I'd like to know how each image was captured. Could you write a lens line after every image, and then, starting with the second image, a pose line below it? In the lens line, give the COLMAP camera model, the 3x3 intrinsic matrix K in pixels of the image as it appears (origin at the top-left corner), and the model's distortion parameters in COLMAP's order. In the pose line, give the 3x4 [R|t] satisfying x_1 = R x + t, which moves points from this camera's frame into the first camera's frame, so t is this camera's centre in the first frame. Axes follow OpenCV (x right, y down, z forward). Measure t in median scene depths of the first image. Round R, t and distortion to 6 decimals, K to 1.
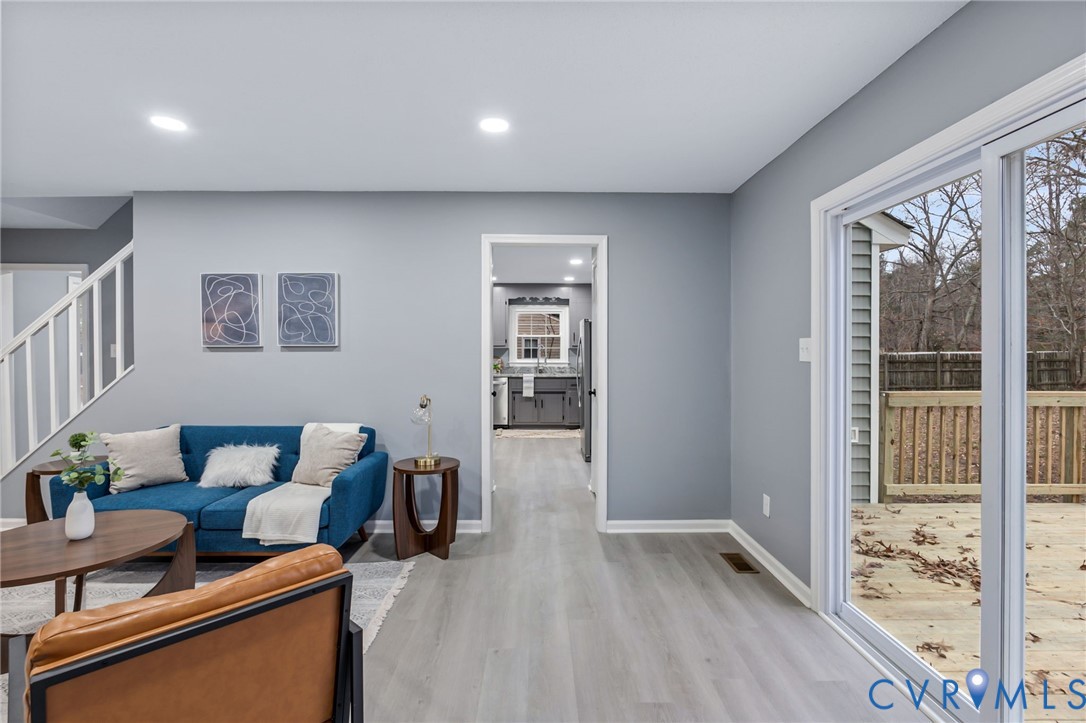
lens RADIAL K [[501.6, 0, 546.1], [0, 501.6, 350.9], [0, 0, 1]] dist [-0.005268, 0.002382]
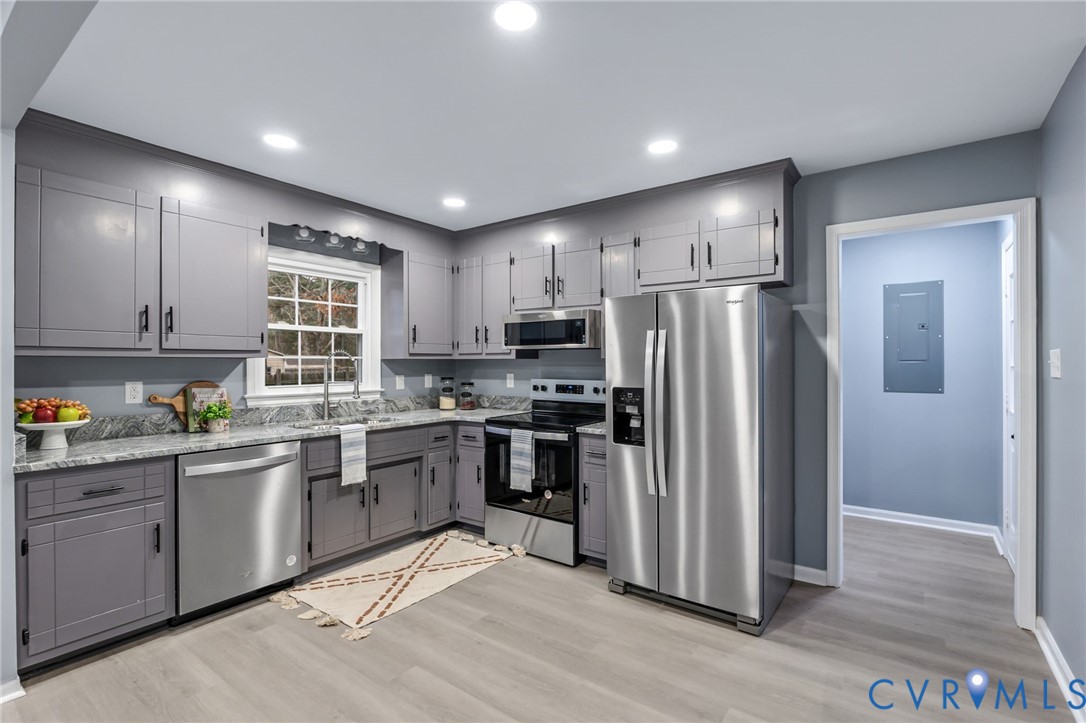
lens RADIAL K [[501.6, 0, 542.0], [0, 501.6, 365.2], [0, 0, 1]] dist [-0.005268, 0.002382]
pose [[0.611651, -0.005416, 0.791109, -0.239223], [0.012336, 0.999920, -0.002693, 0.003662], [-0.791031, 0.011406, 0.611669, 0.622623]]
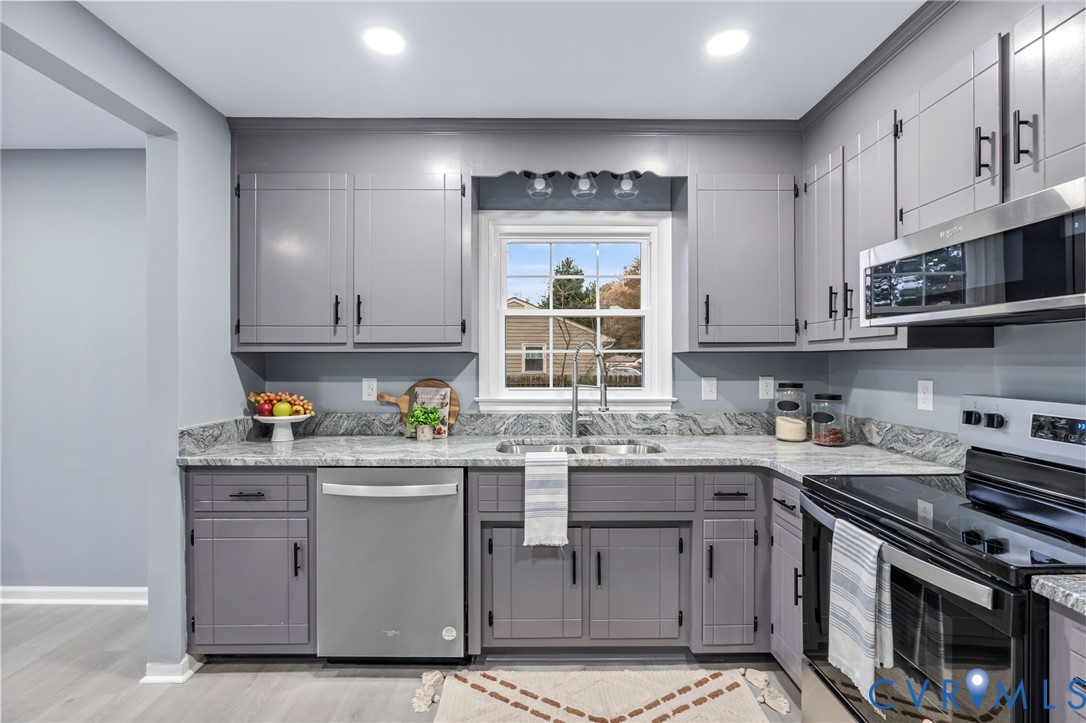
lens RADIAL K [[501.6, 0, 536.1], [0, 501.6, 361.7], [0, 0, 1]] dist [-0.005268, 0.002382]
pose [[0.999734, -0.003192, -0.022826, -0.032934], [0.002965, 0.999946, -0.009975, 0.003345], [0.022856, 0.009905, 0.999690, 0.719299]]
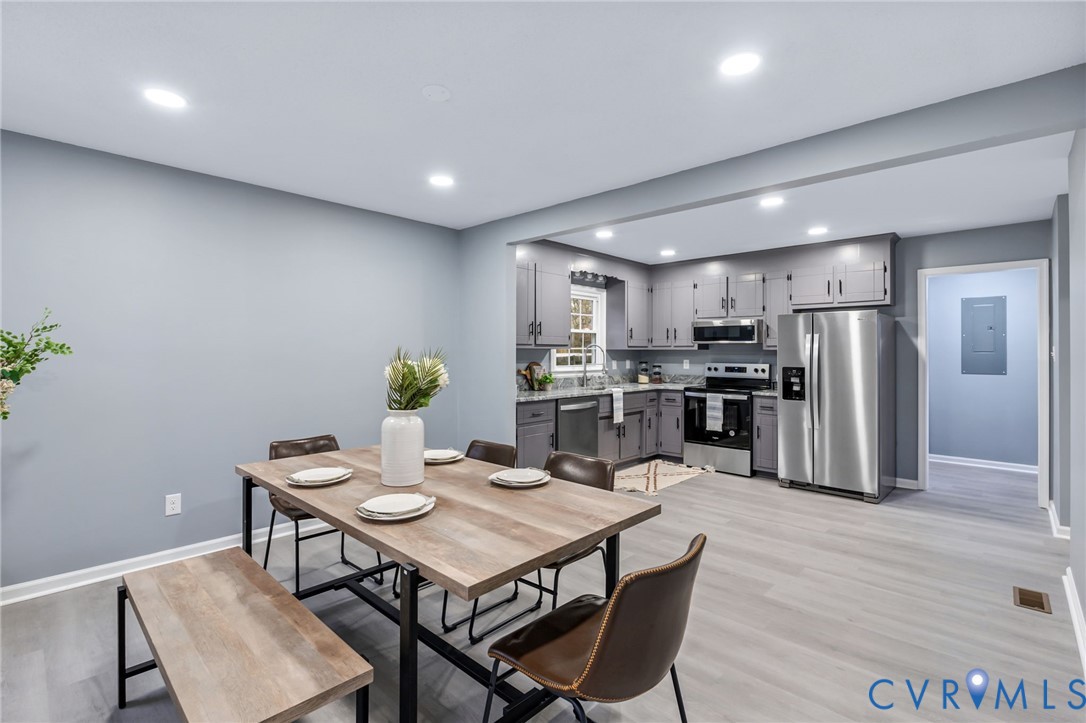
lens RADIAL K [[501.6, 0, 544.1], [0, 501.6, 351.5], [0, 0, 1]] dist [-0.005268, 0.002382]
pose [[0.705264, 0.001341, 0.708943, -0.544282], [0.007255, 0.999932, -0.009108, 0.003635], [-0.708907, 0.011567, 0.705207, 0.579024]]
